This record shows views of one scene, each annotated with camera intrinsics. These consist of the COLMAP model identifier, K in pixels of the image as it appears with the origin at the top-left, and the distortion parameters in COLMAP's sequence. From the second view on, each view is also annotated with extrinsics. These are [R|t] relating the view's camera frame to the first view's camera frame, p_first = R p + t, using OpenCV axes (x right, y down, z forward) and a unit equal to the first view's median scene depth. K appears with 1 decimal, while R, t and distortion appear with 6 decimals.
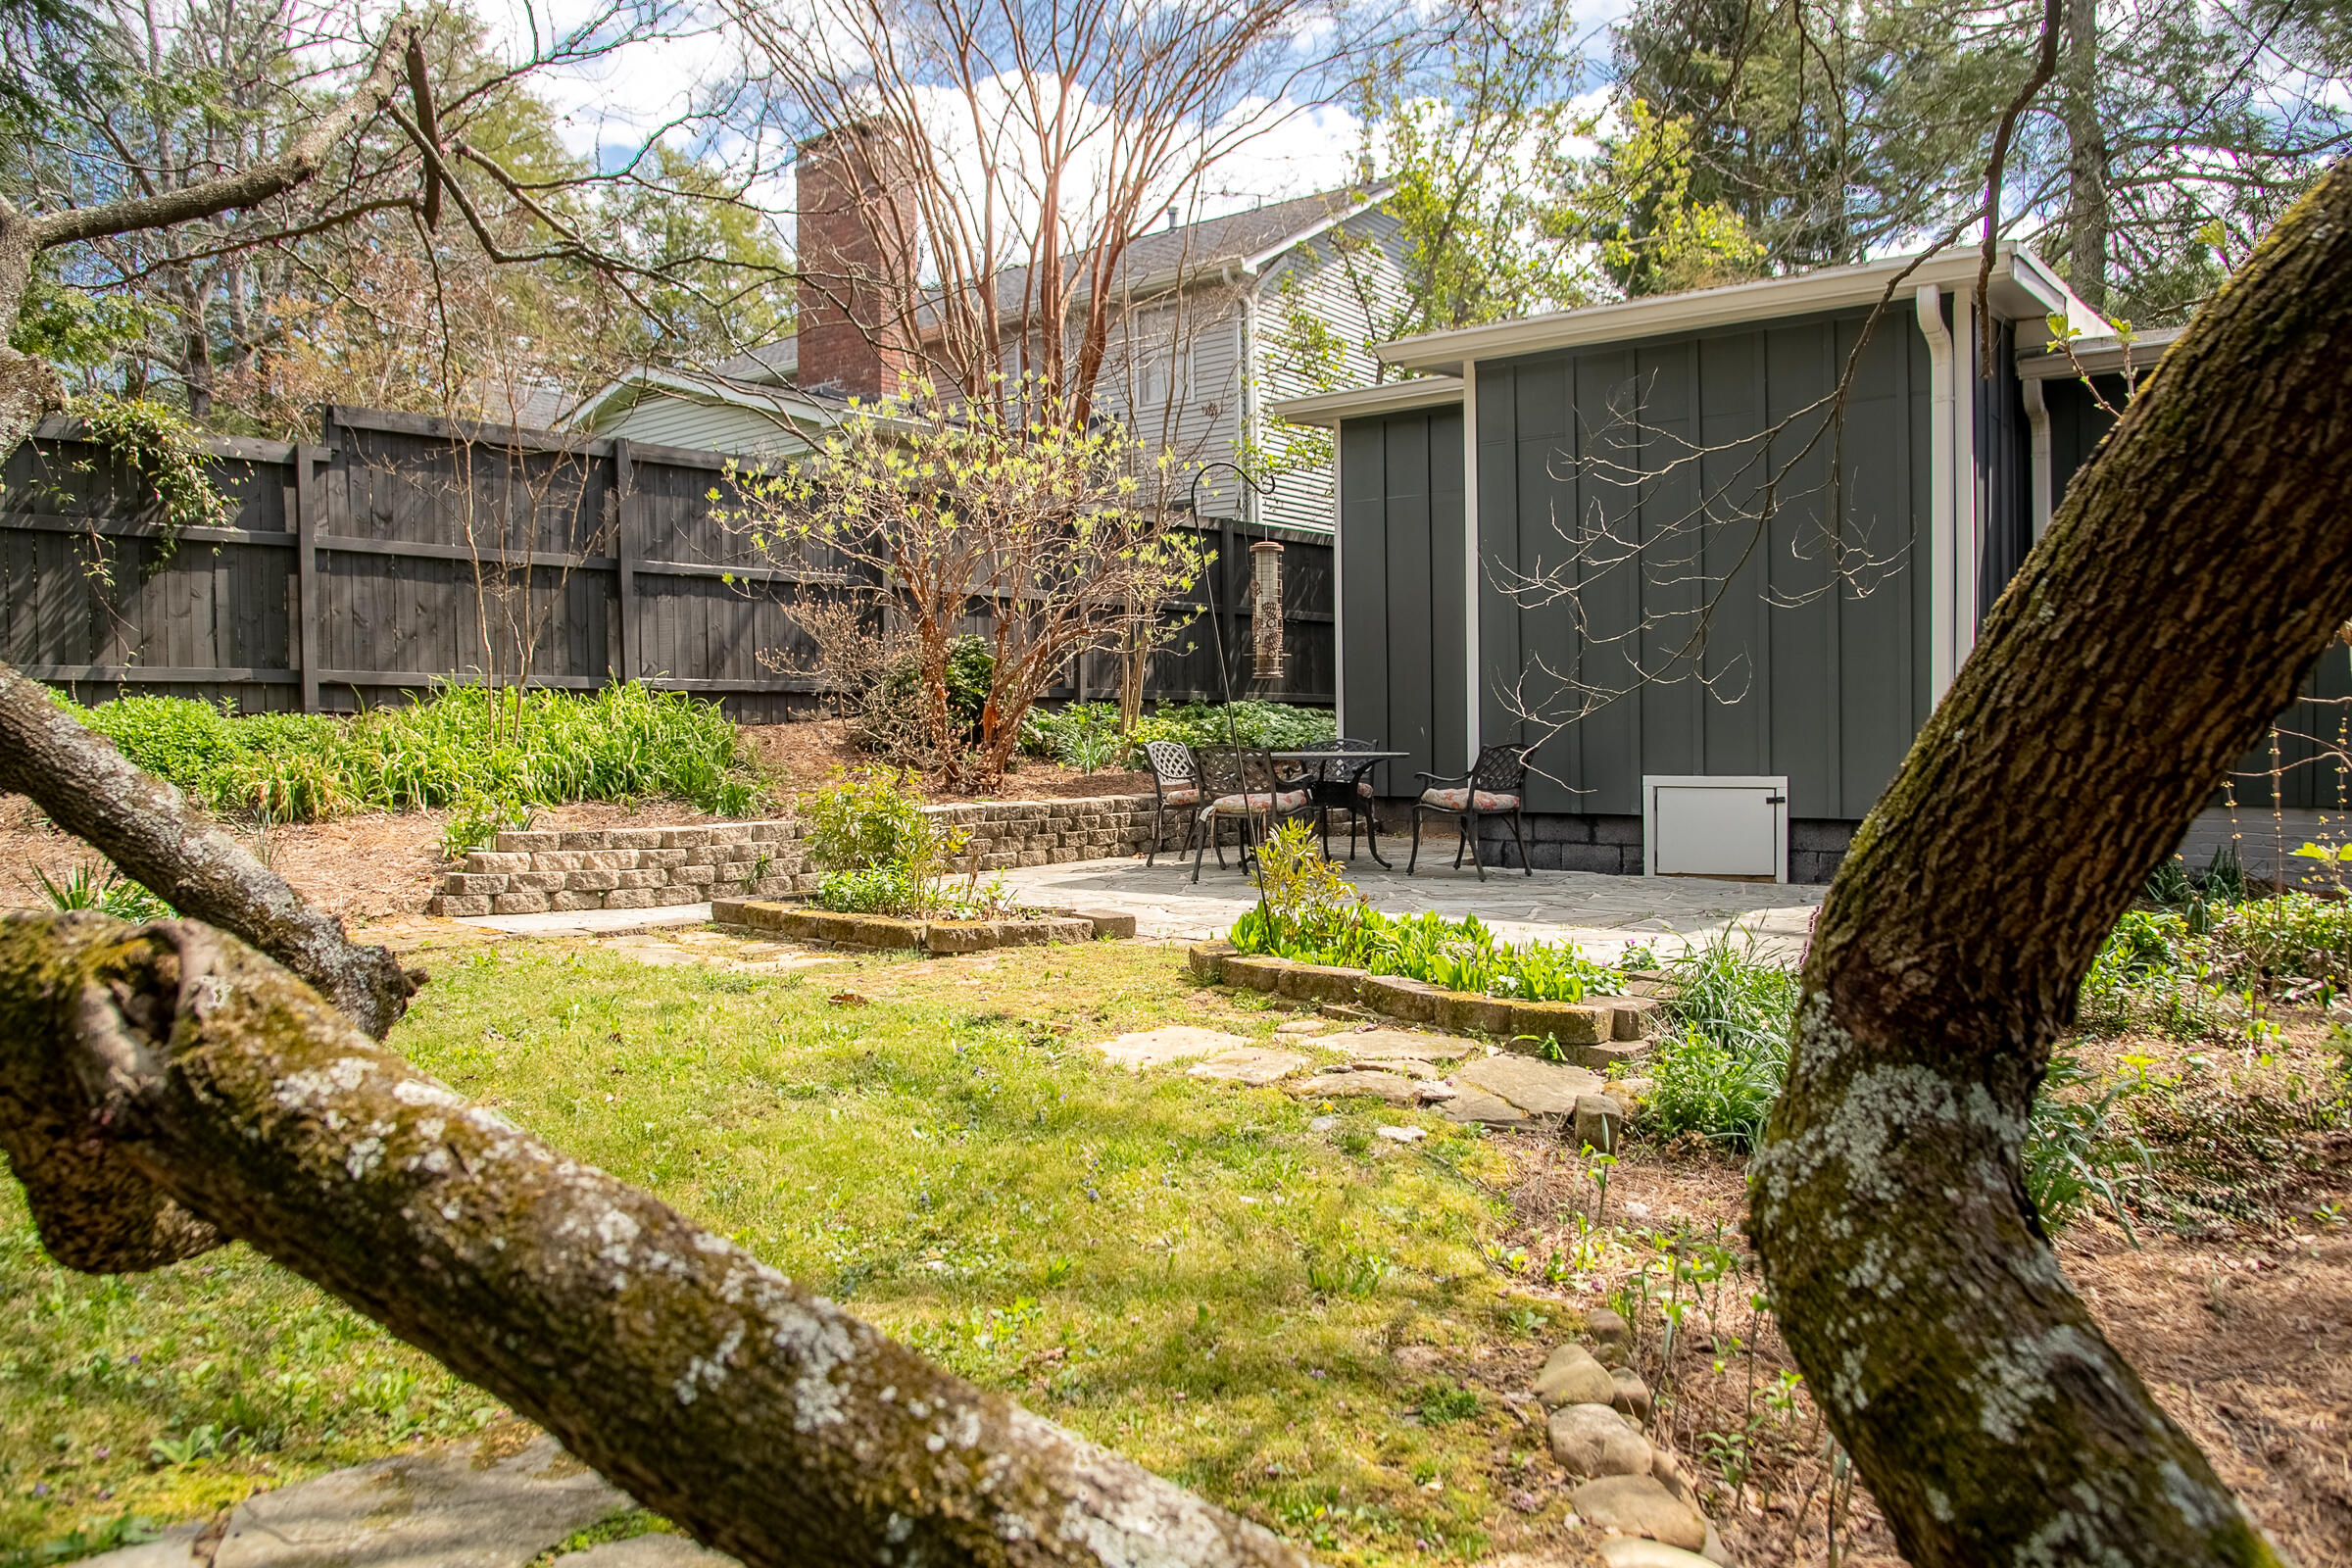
lens RADIAL K [[1633.7, 0, 1176.0], [0, 1633.7, 784.0], [0, 0, 1]] dist [-0.104611, 0.060083]
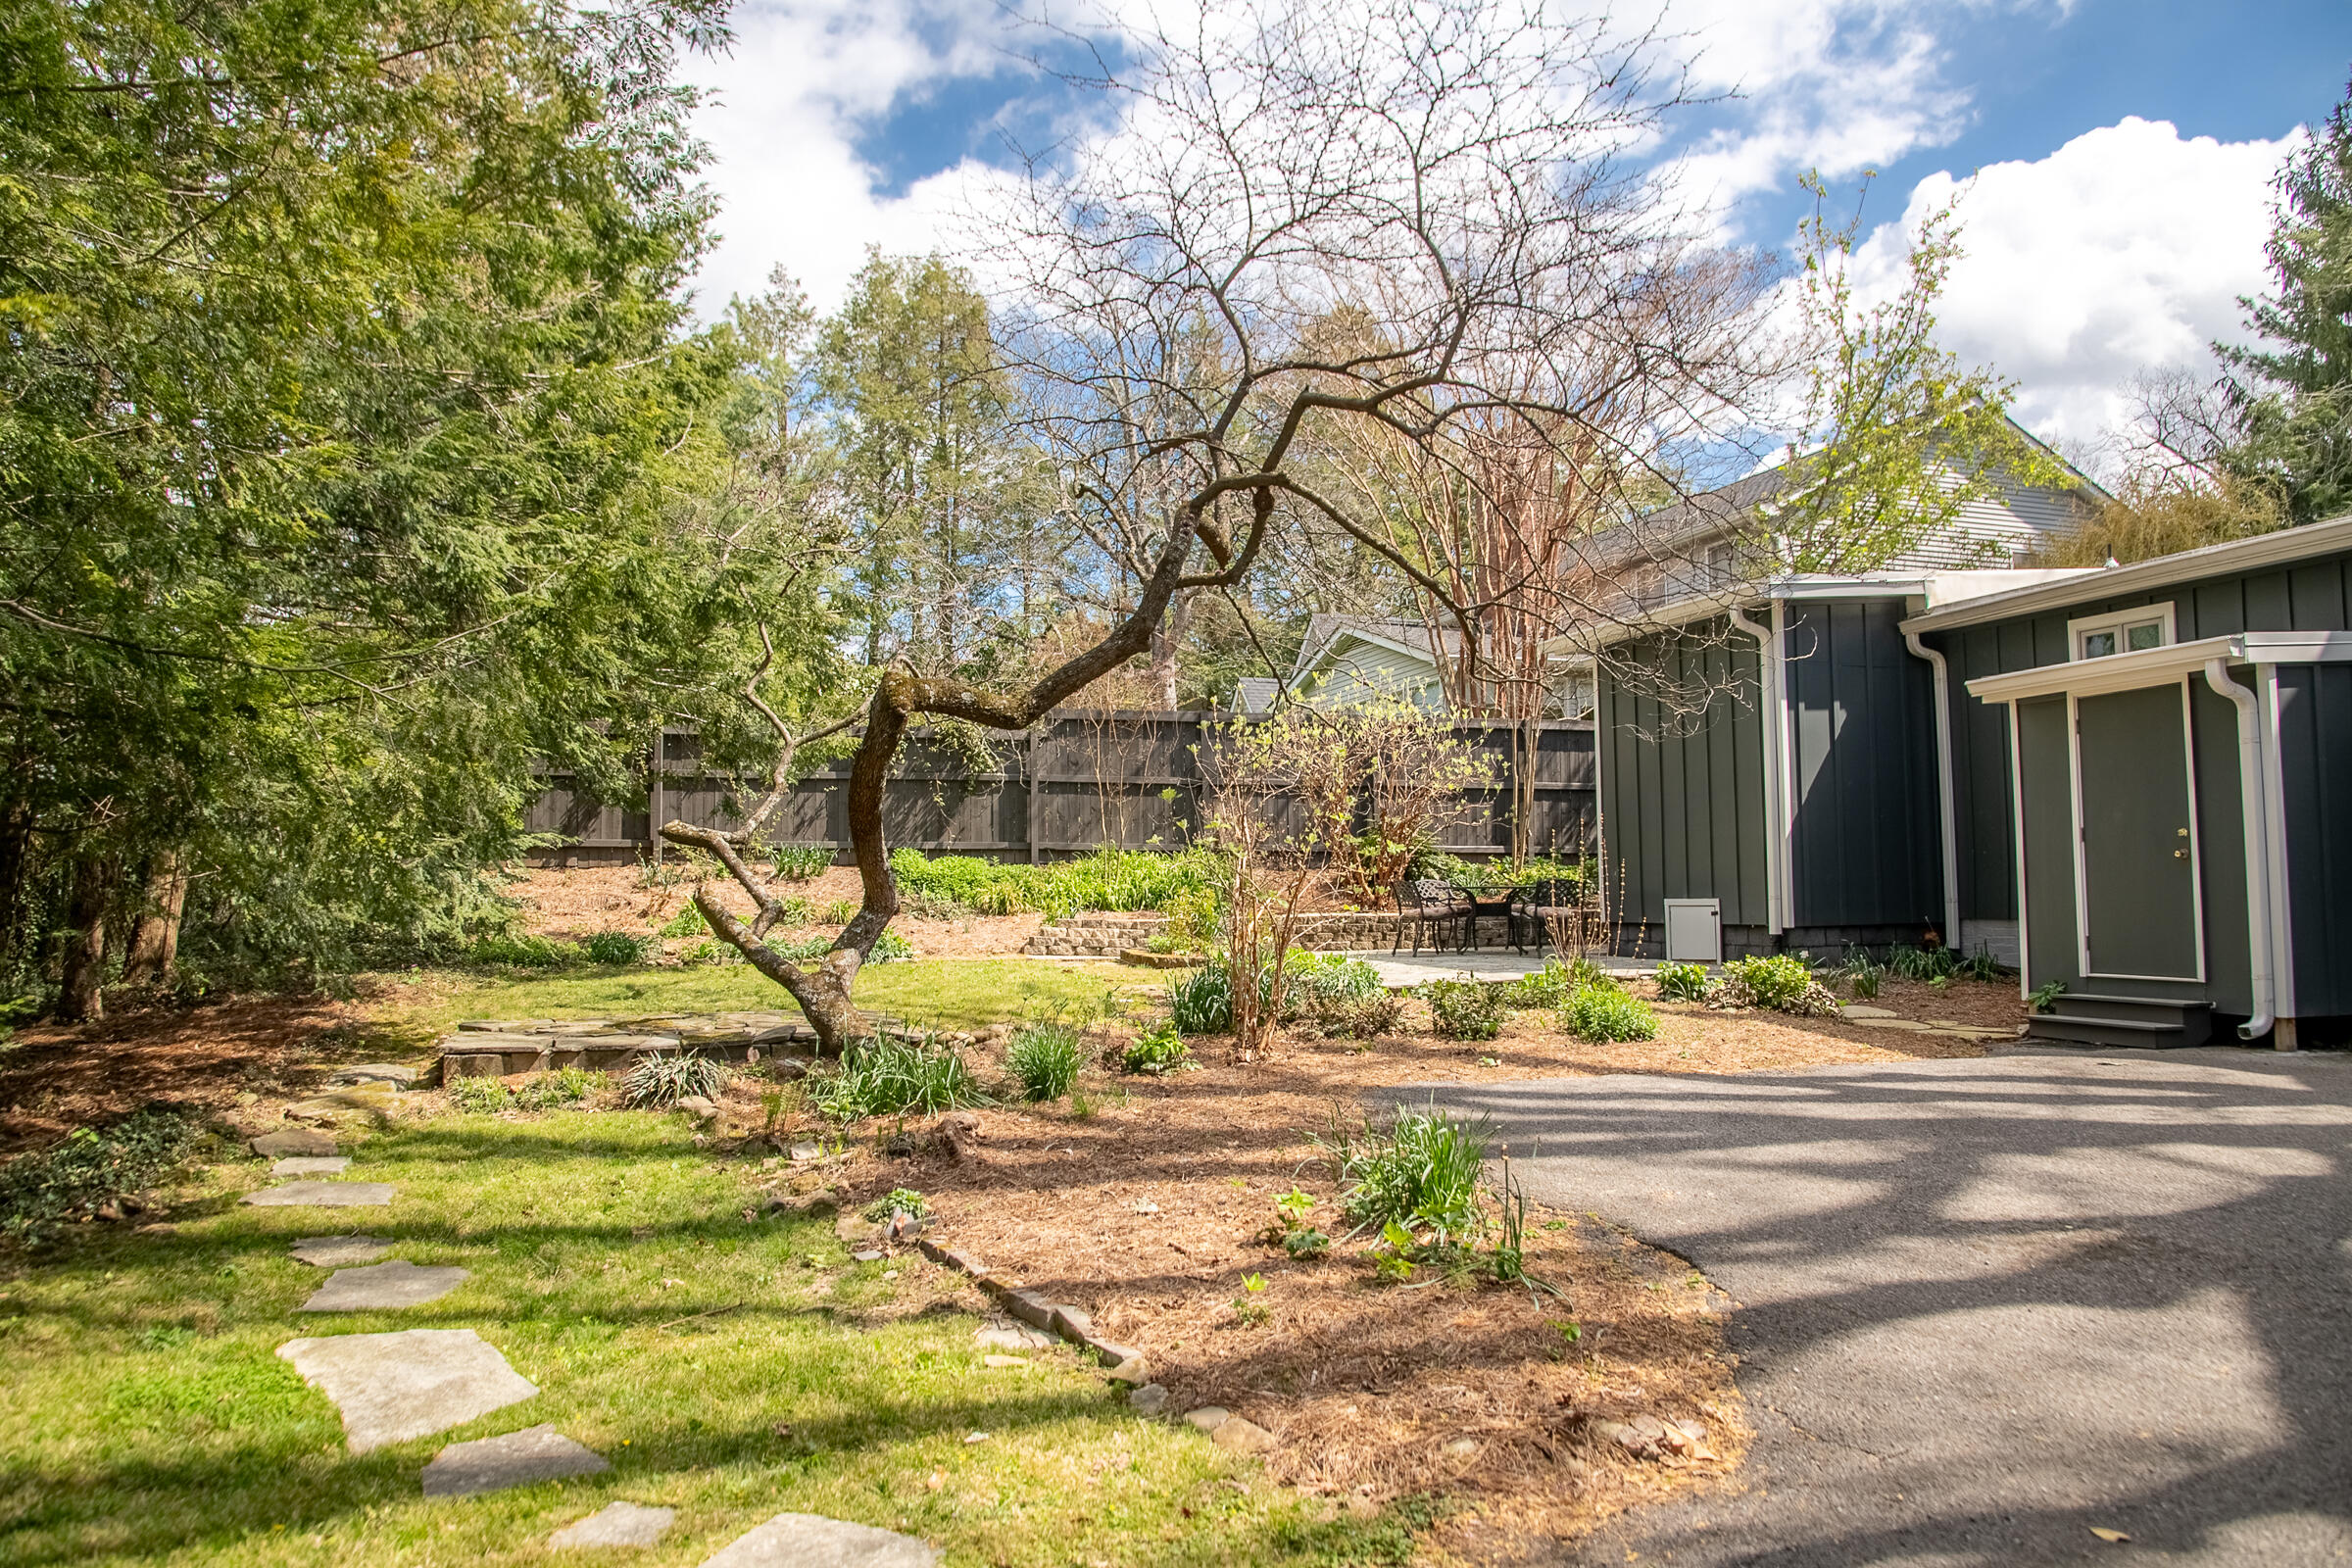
lens RADIAL K [[1633.7, 0, 1176.0], [0, 1633.7, 784.0], [0, 0, 1]] dist [-0.104611, 0.060083]
pose [[0.814418, -0.034374, -0.579260, 0.822411], [-0.021965, 0.995702, -0.089969, 0.036619], [0.579863, 0.085996, 0.810163, -0.581452]]
